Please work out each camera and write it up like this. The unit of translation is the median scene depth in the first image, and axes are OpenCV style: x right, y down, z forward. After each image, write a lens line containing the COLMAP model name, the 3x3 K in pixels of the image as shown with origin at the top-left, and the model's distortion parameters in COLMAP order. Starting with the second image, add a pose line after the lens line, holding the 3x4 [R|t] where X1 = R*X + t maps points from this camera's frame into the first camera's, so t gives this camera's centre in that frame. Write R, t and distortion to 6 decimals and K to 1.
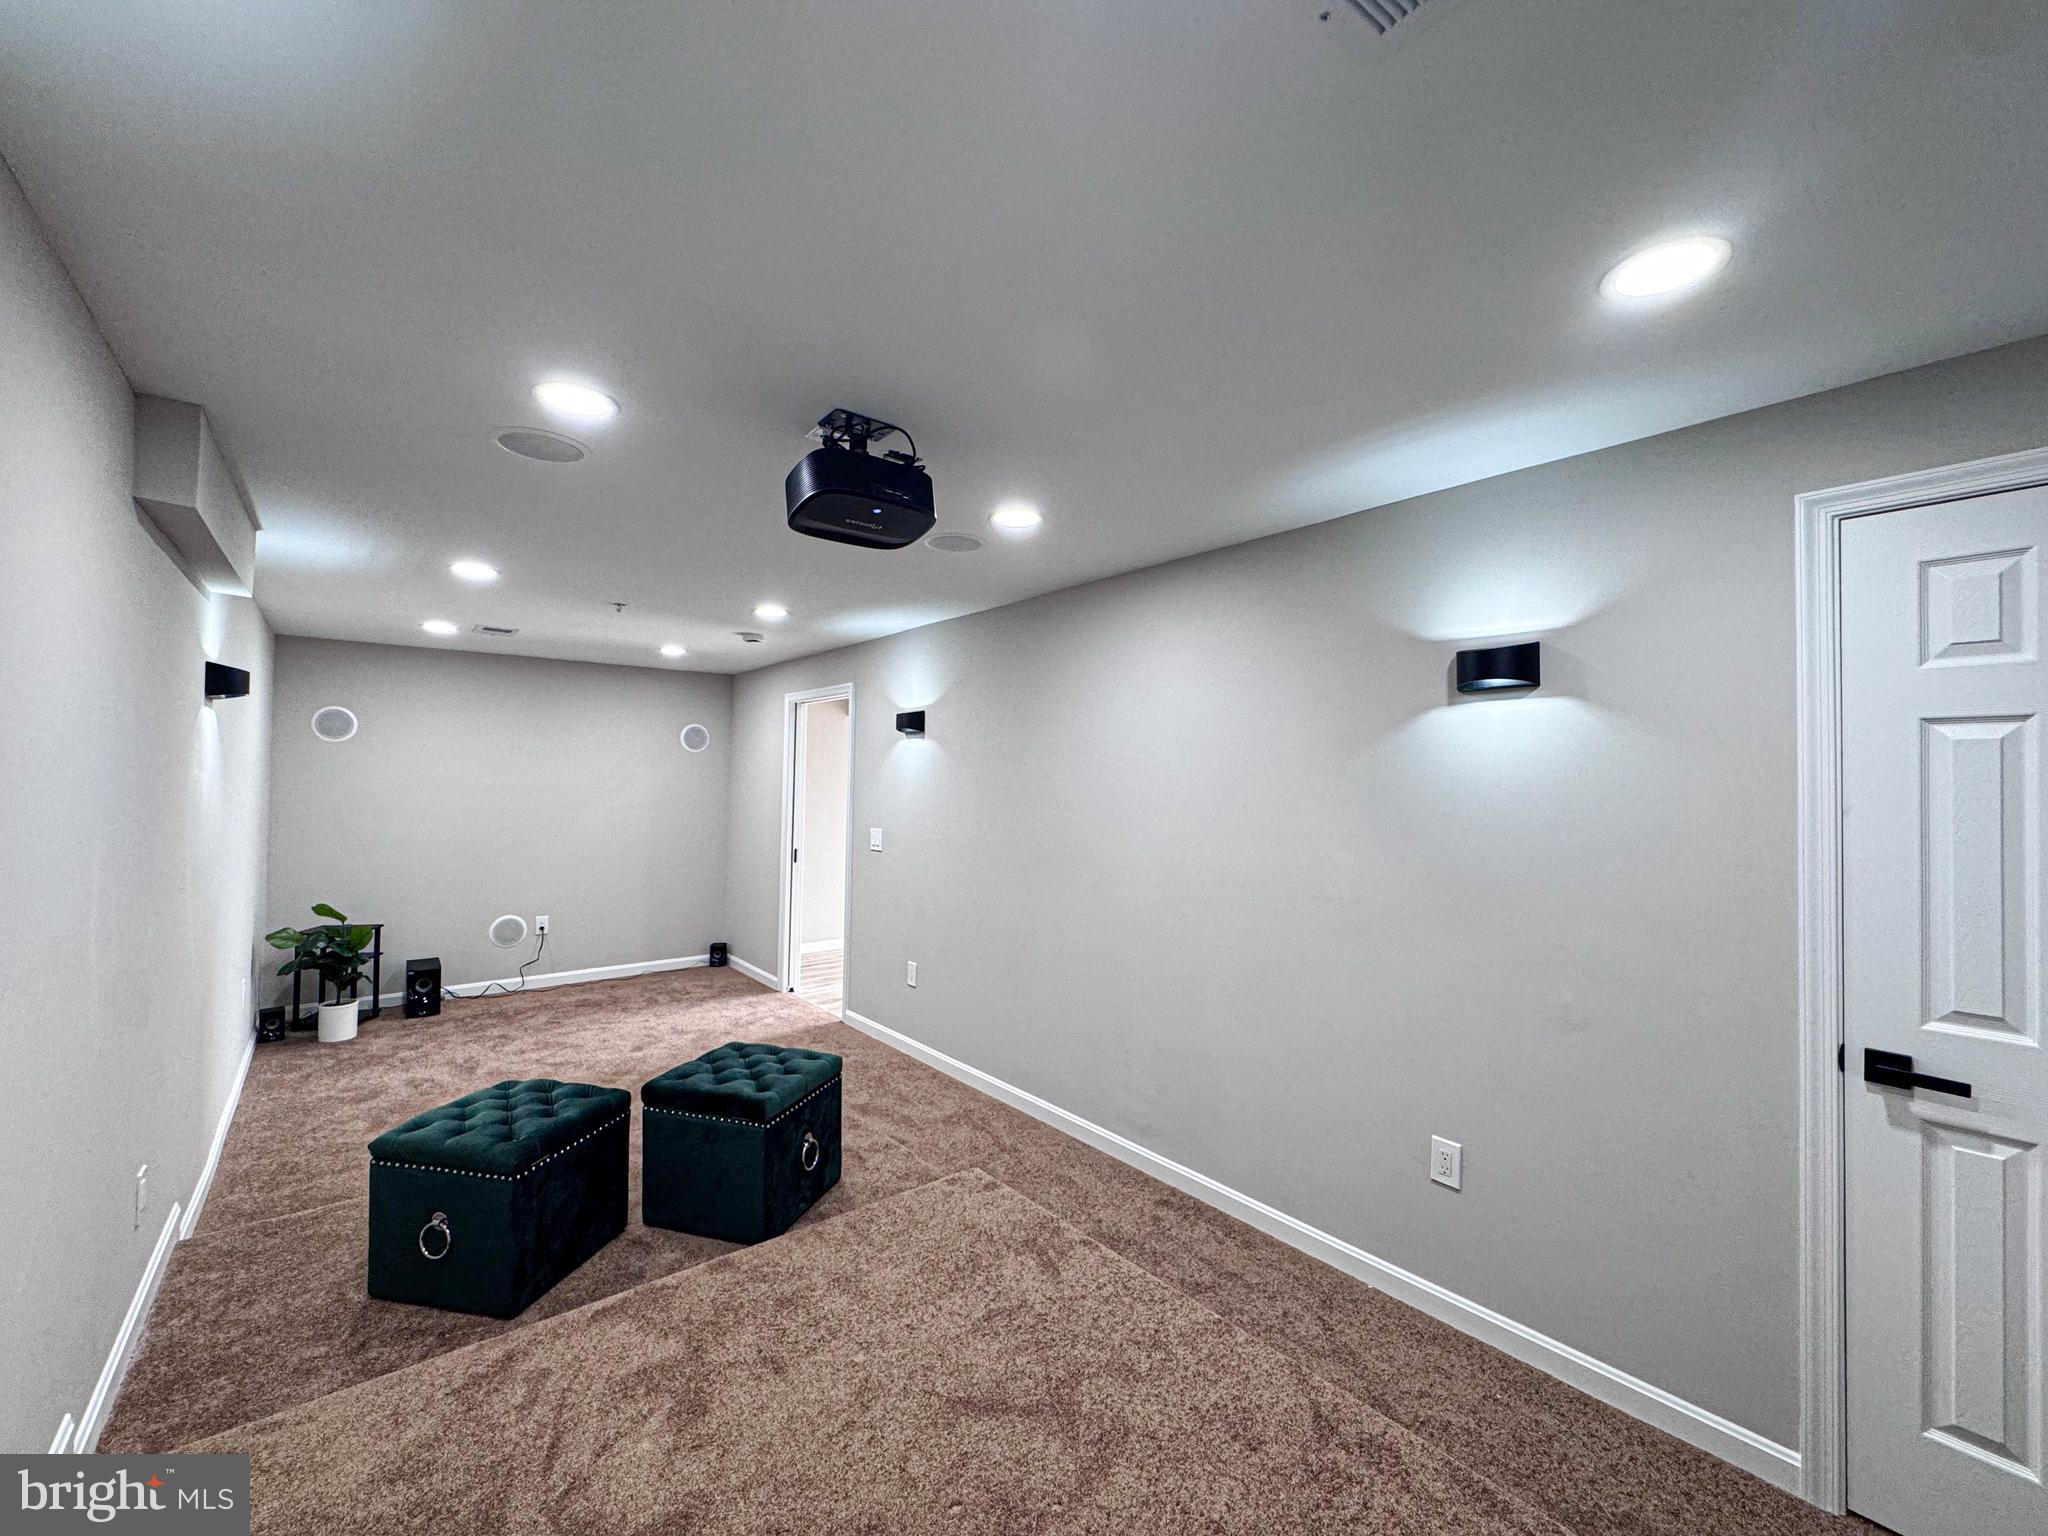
lens RADIAL K [[835.1, 0, 1022.2], [0, 835.1, 764.8], [0, 0, 1]] dist [-0.003592, -0.000081]
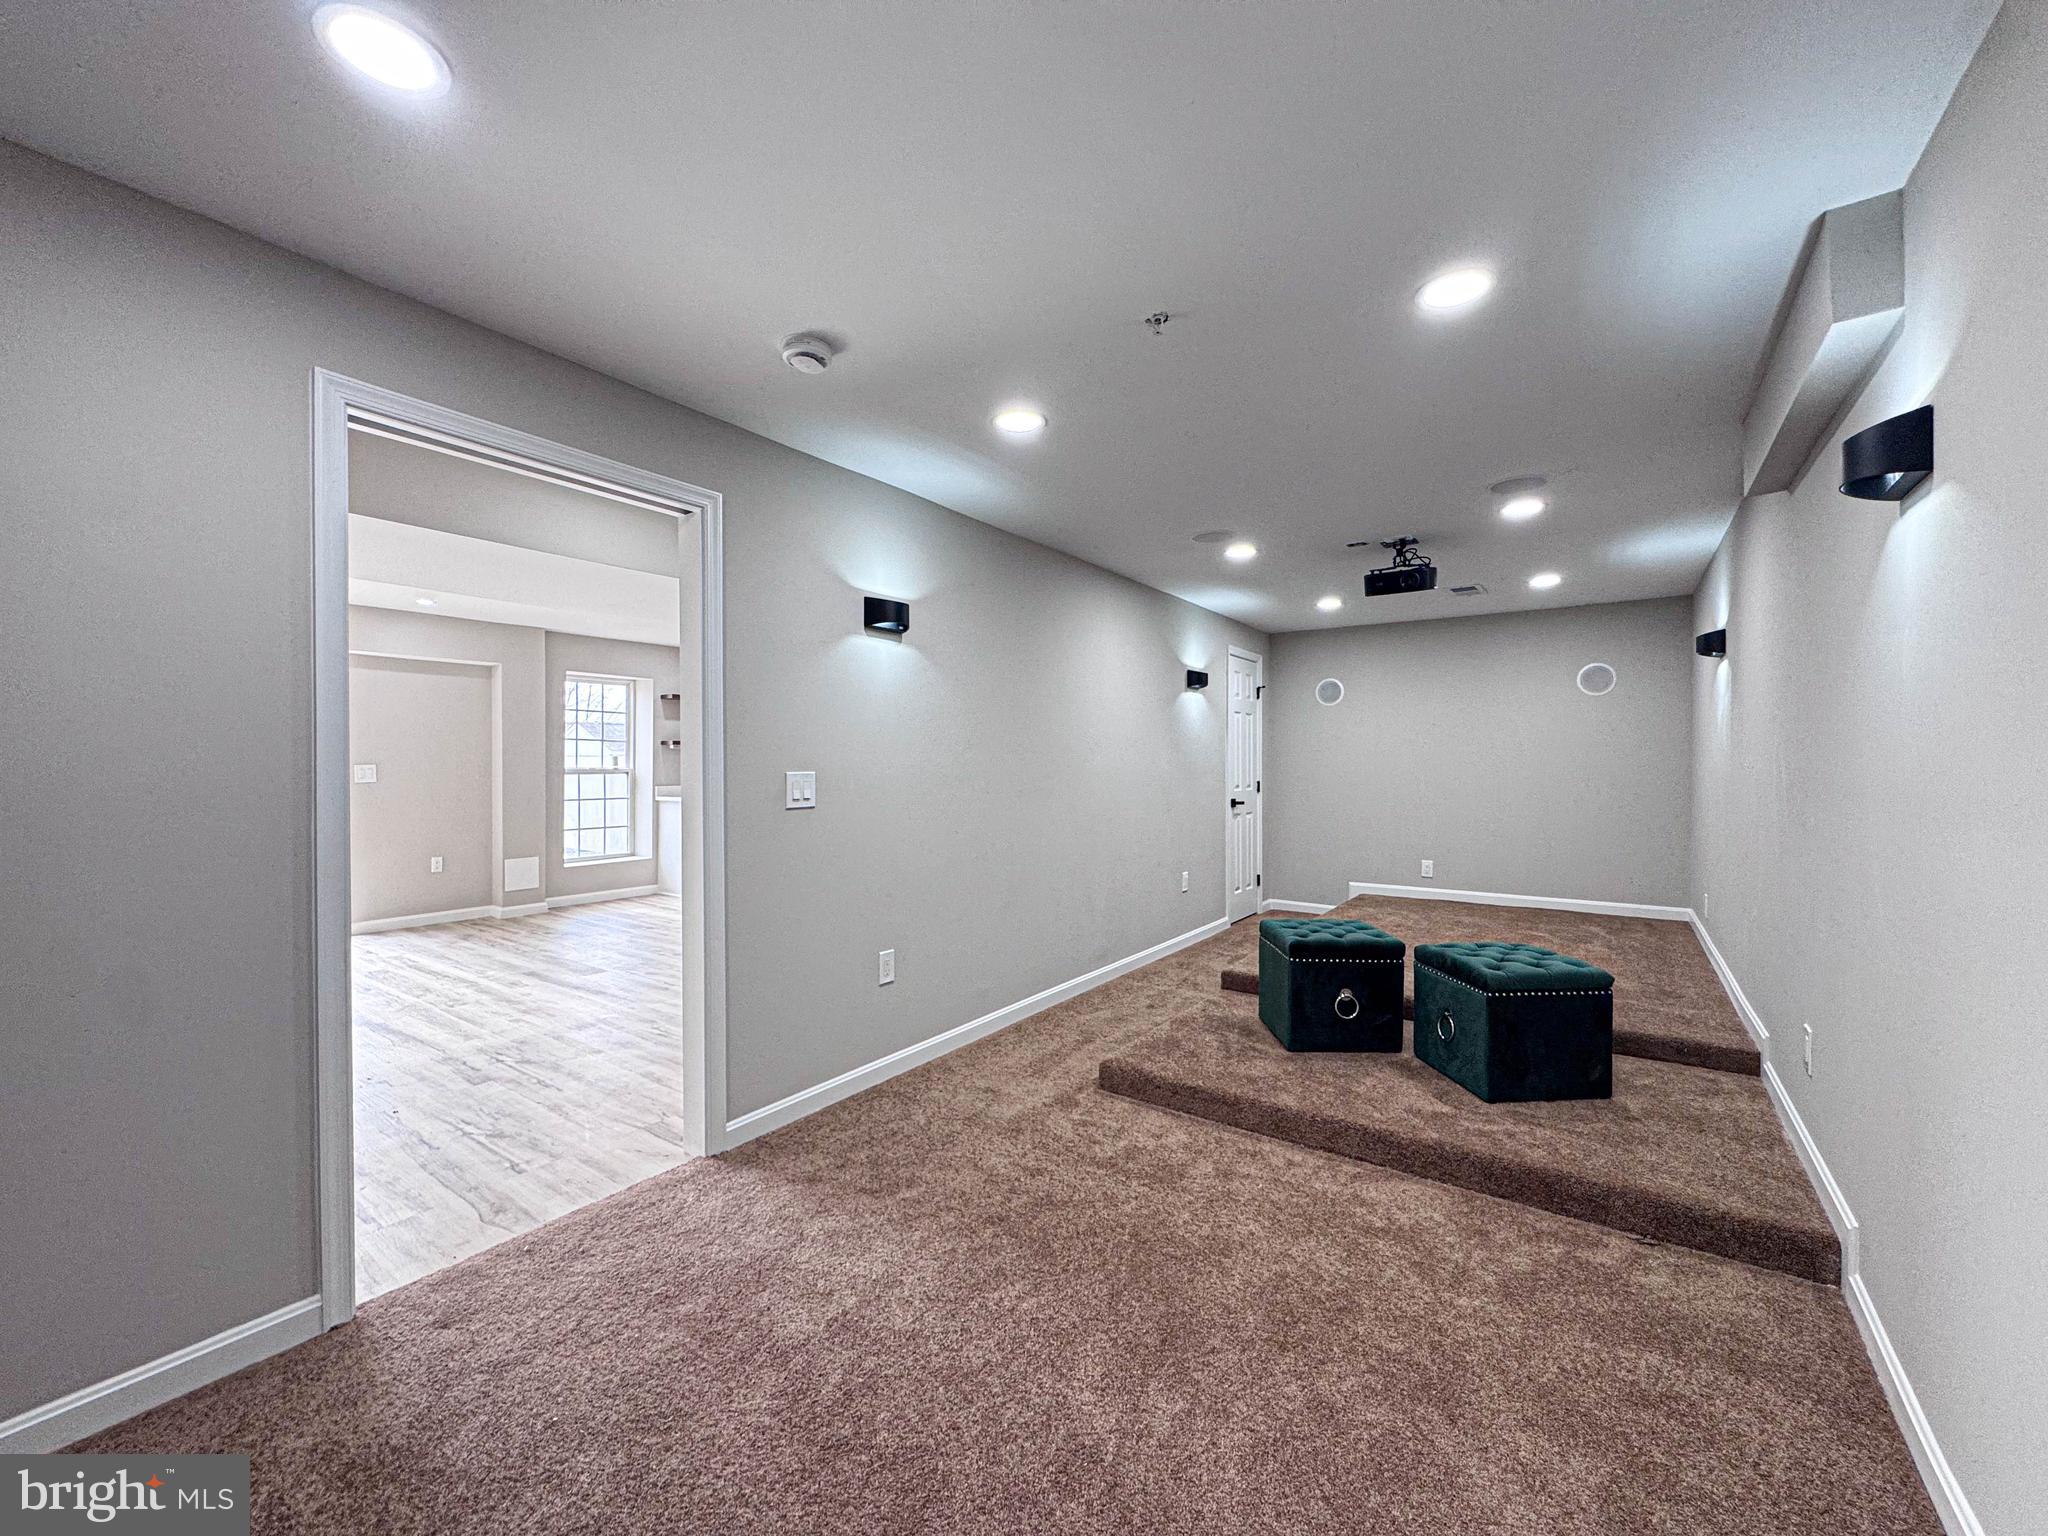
lens RADIAL K [[835.1, 0, 1022.2], [0, 835.1, 764.8], [0, 0, 1]] dist [-0.003592, -0.000081]
pose [[-0.284015, -0.012515, 0.958738, -0.942580], [-0.024011, 0.999694, 0.005937, 0.075034], [-0.958519, -0.021334, -0.284228, 1.206670]]
